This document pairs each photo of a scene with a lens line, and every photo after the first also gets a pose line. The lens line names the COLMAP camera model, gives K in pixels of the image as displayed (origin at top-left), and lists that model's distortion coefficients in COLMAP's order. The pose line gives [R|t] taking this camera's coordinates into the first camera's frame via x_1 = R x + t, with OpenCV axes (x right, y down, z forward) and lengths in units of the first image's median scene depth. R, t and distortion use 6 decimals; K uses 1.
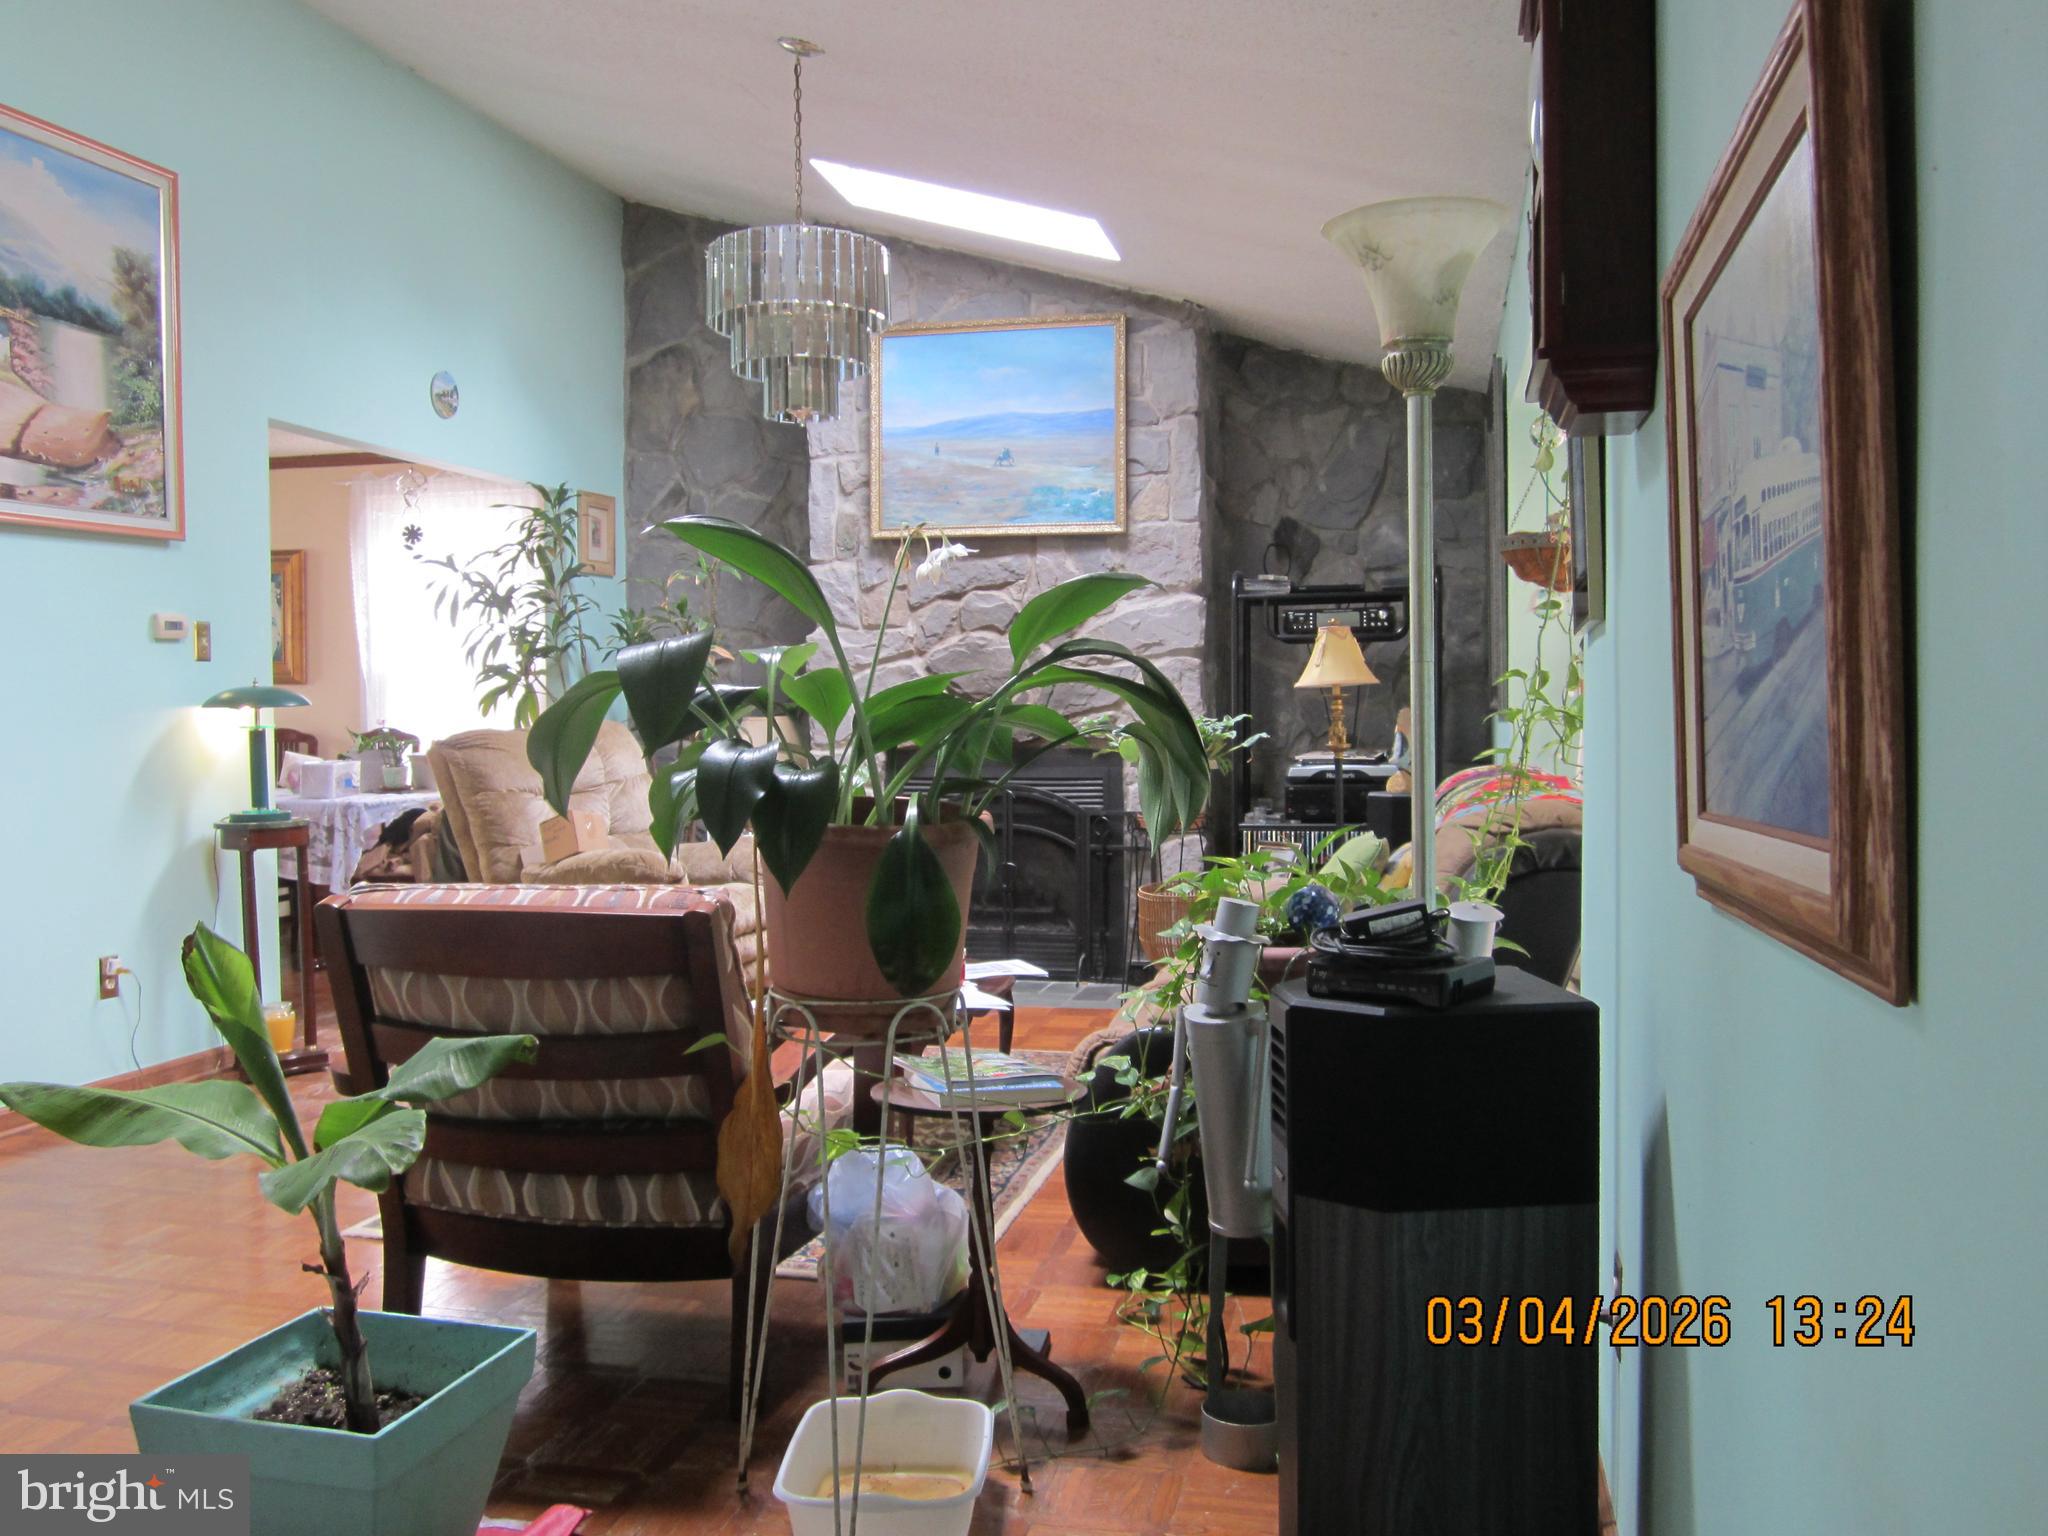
lens RADIAL K [[1687.3, 0, 1011.0], [0, 1687.3, 757.6], [0, 0, 1]] dist [-0.045049, 0.005787]
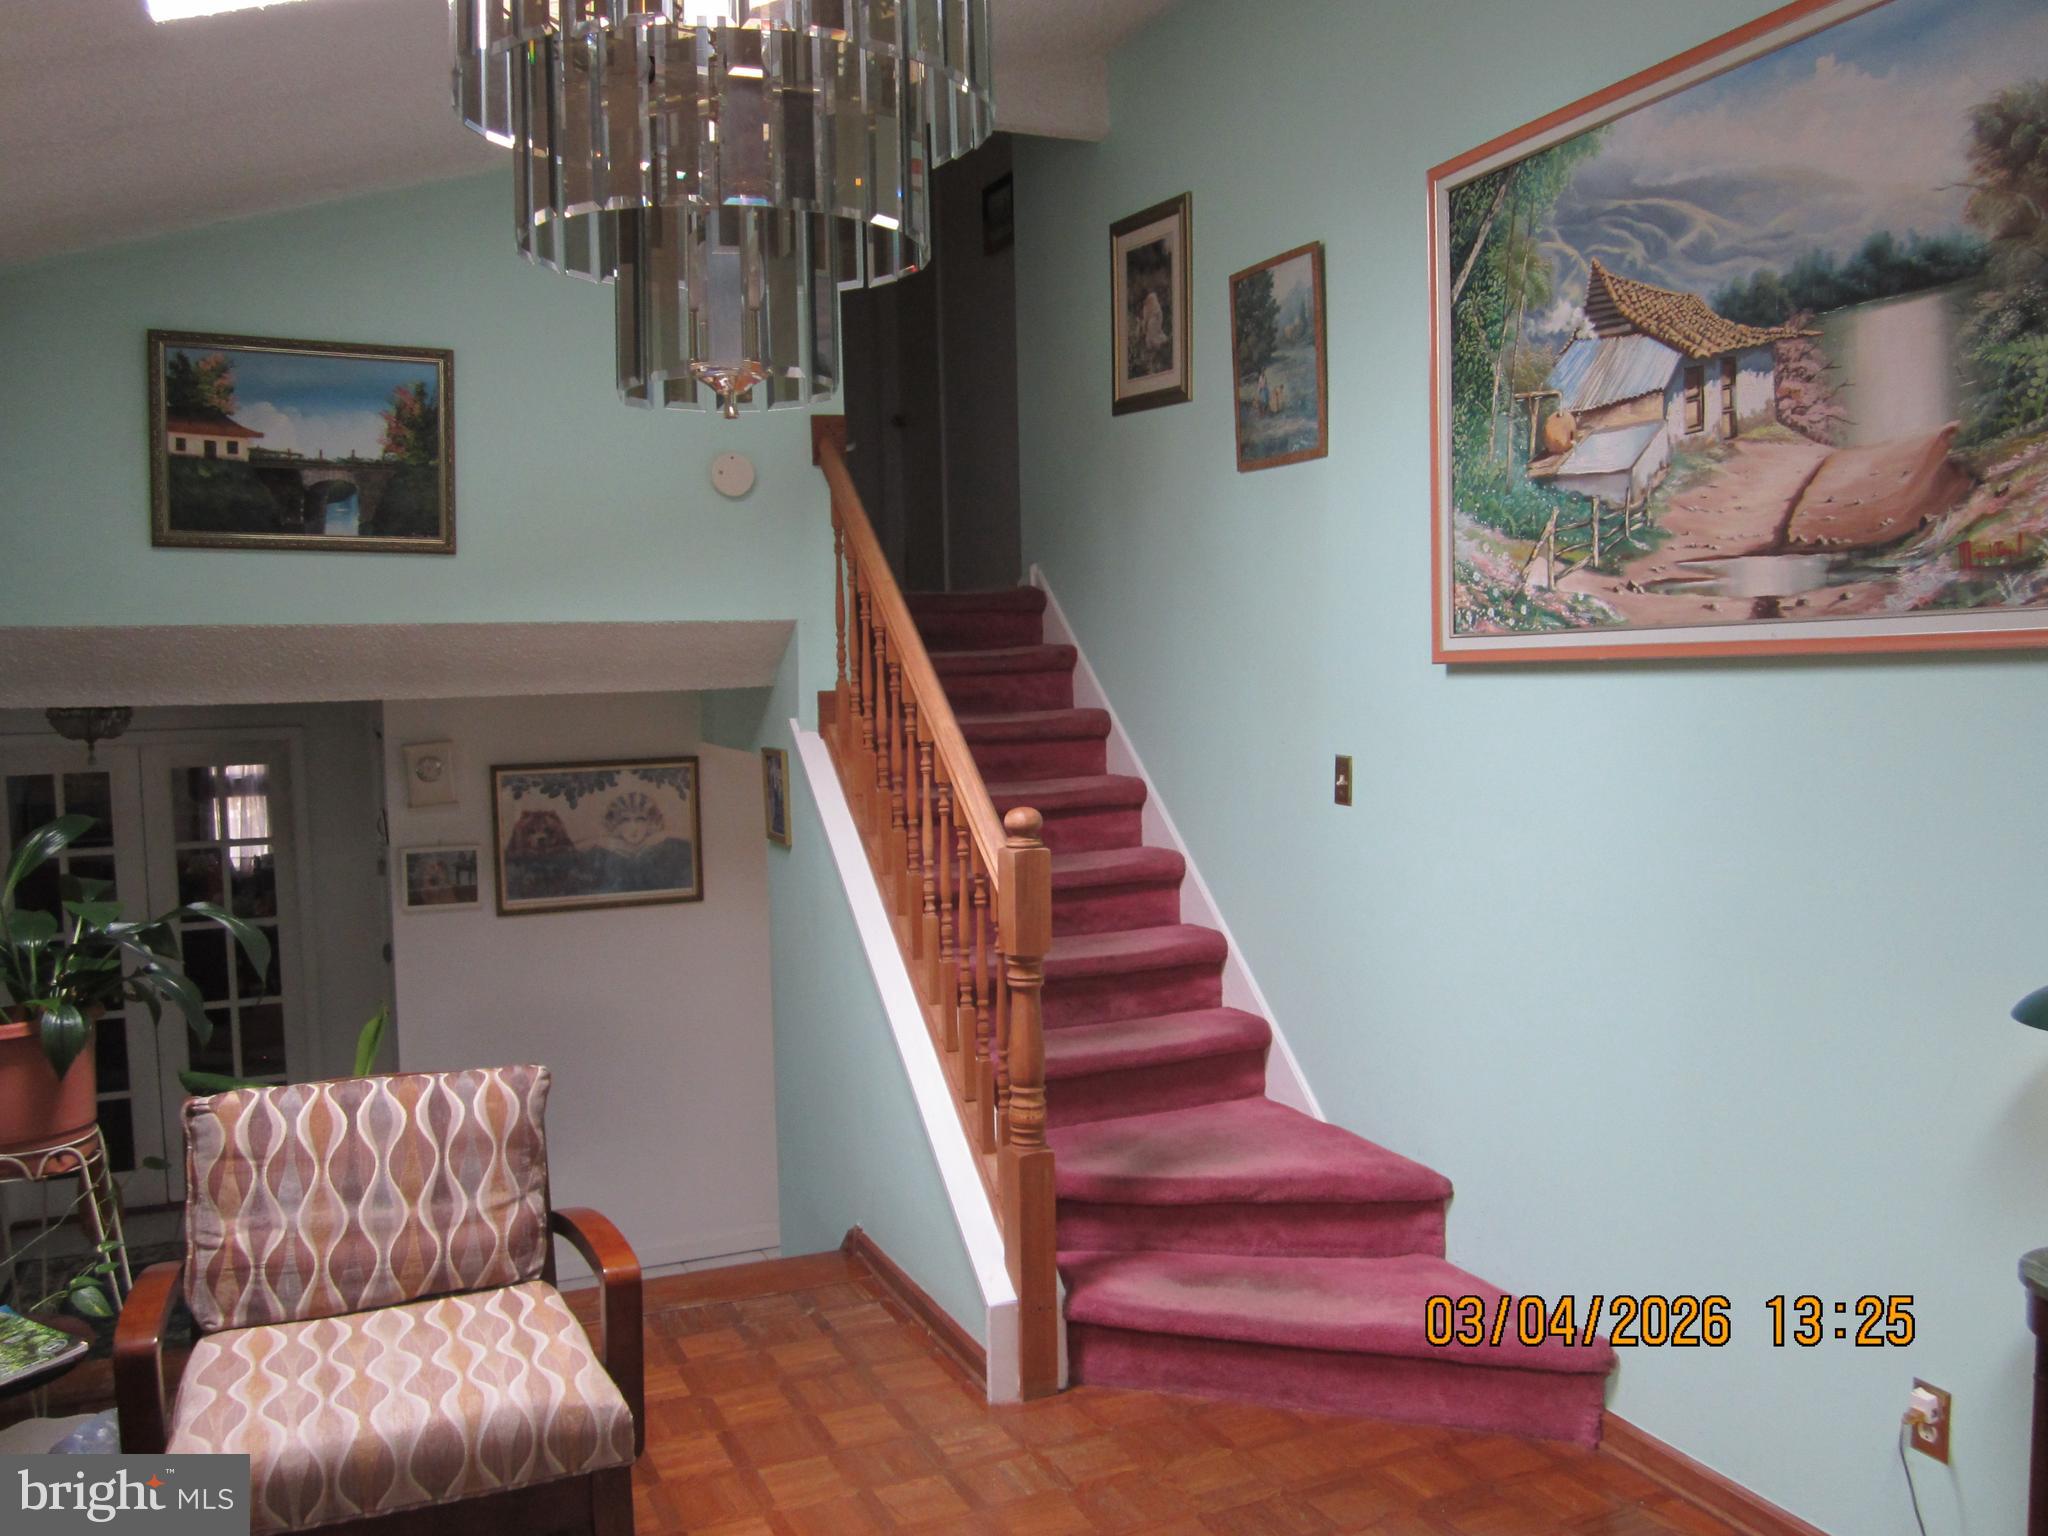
lens RADIAL K [[1687.3, 0, 1035.8], [0, 1687.3, 777.9], [0, 0, 1]] dist [-0.045049, 0.005787]
pose [[-0.795051, 0.067994, -0.602720, 0.023670], [0.007689, 0.994747, 0.102078, -0.106601], [0.606494, 0.076523, -0.791397, 0.886977]]
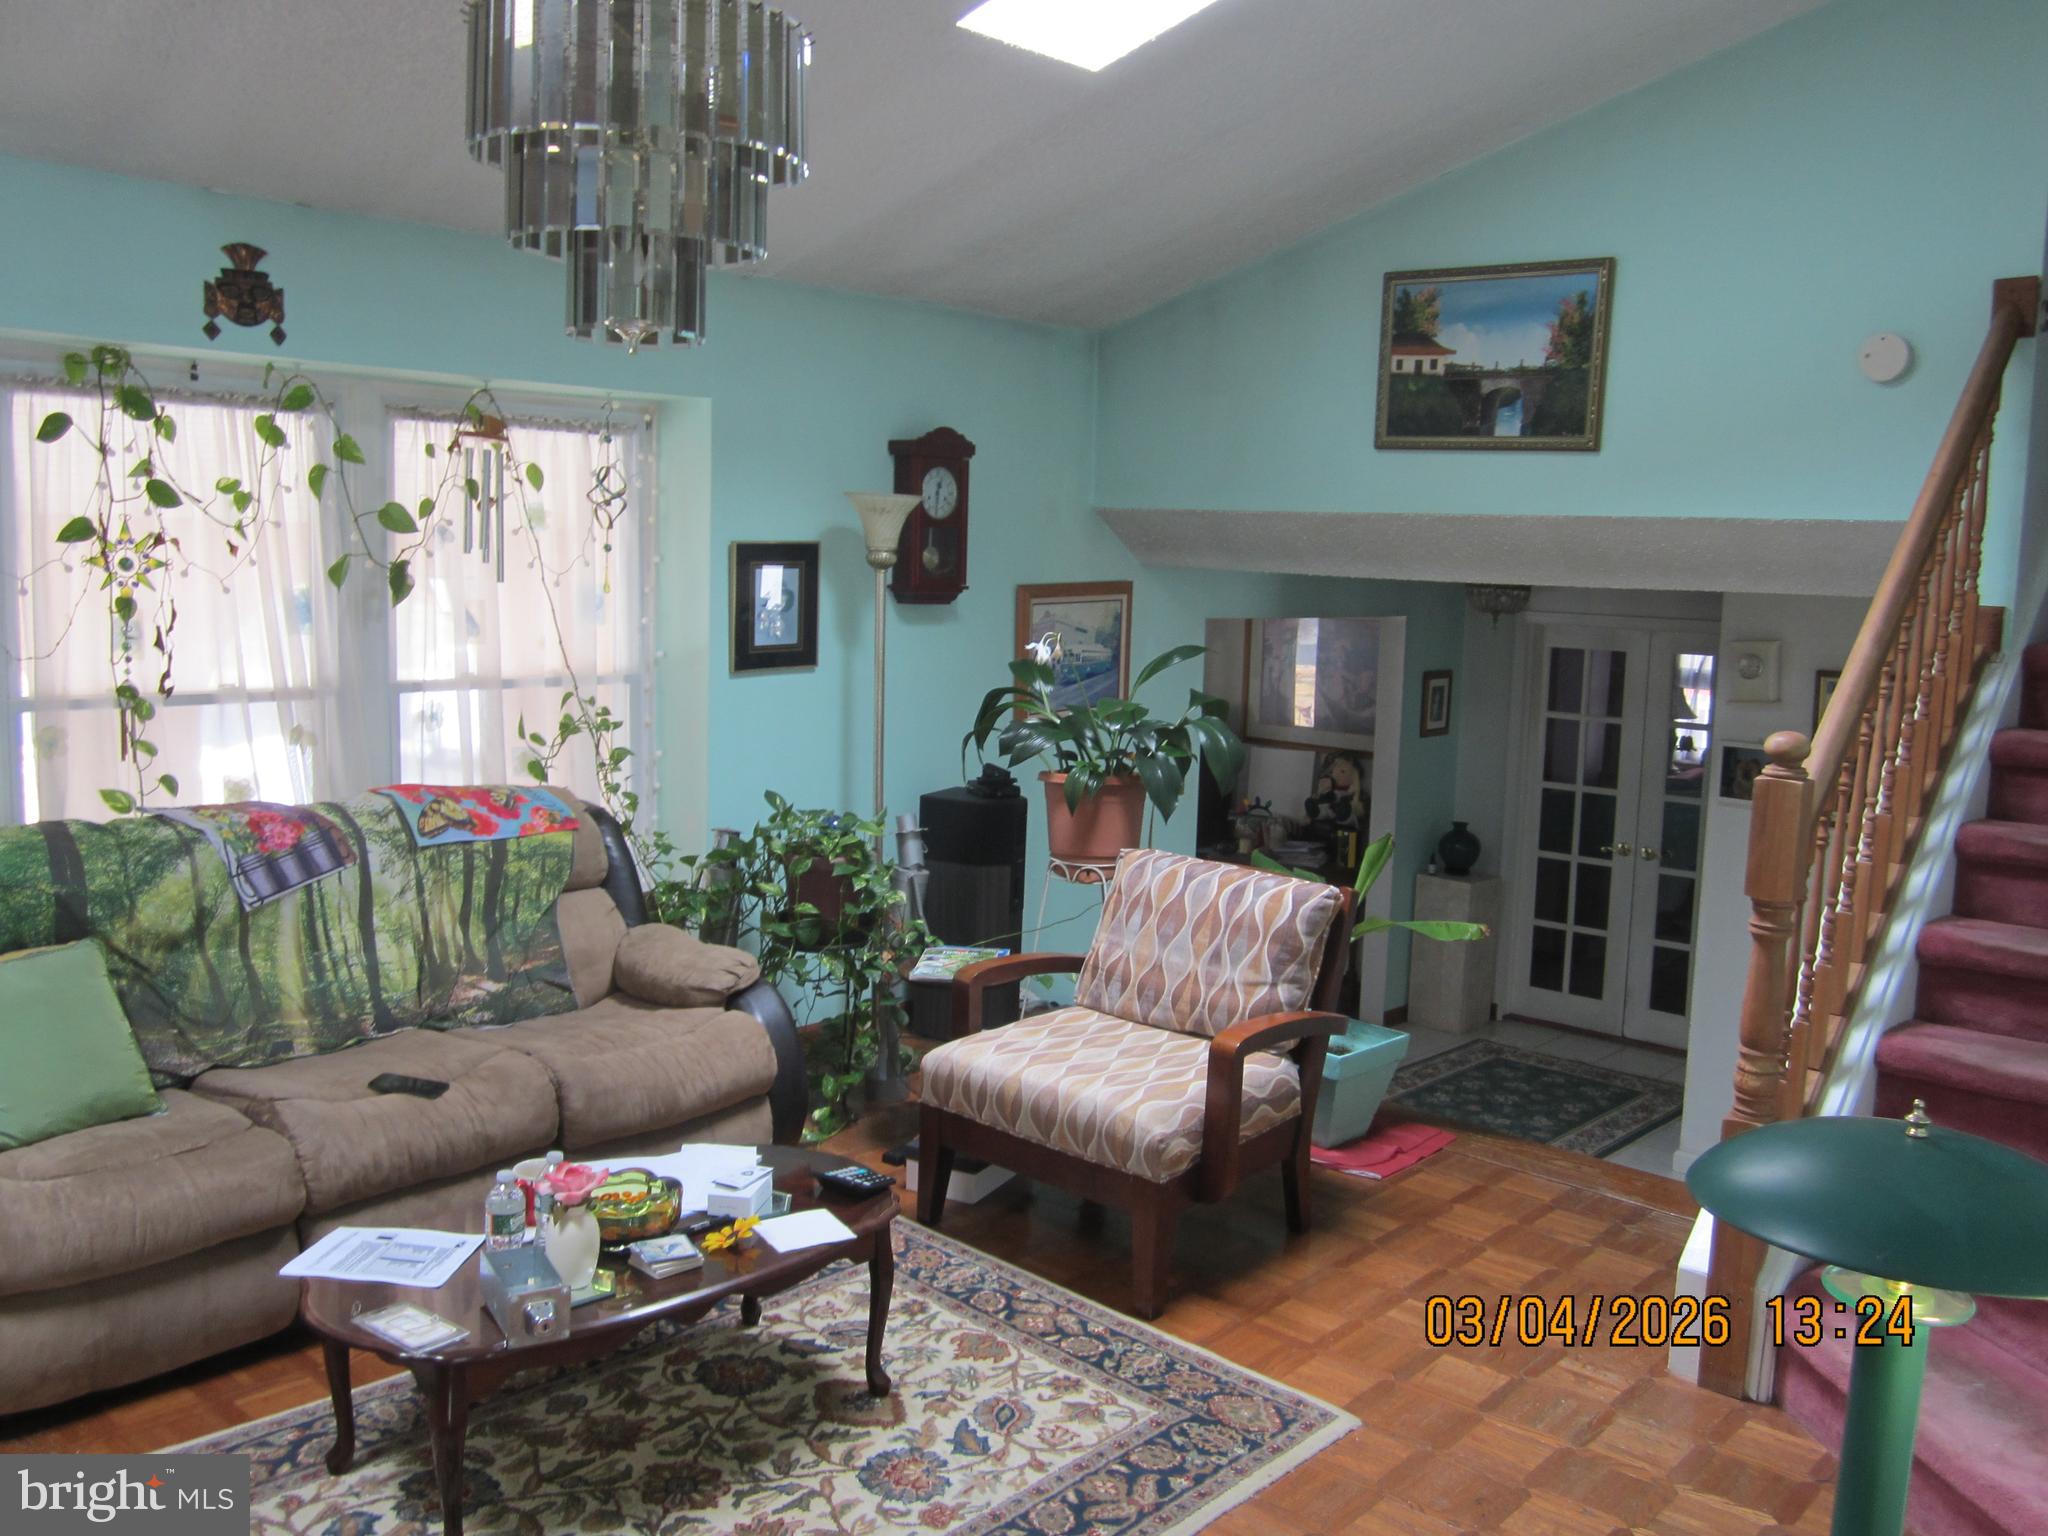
lens RADIAL K [[1687.3, 0, 1022.7], [0, 1687.3, 771.2], [0, 0, 1]] dist [-0.045049, 0.005787]
pose [[-0.875907, -0.078894, 0.475986, -0.341519], [-0.009267, 0.989109, 0.146890, -0.096539], [-0.482391, 0.124251, -0.867099, 0.965965]]
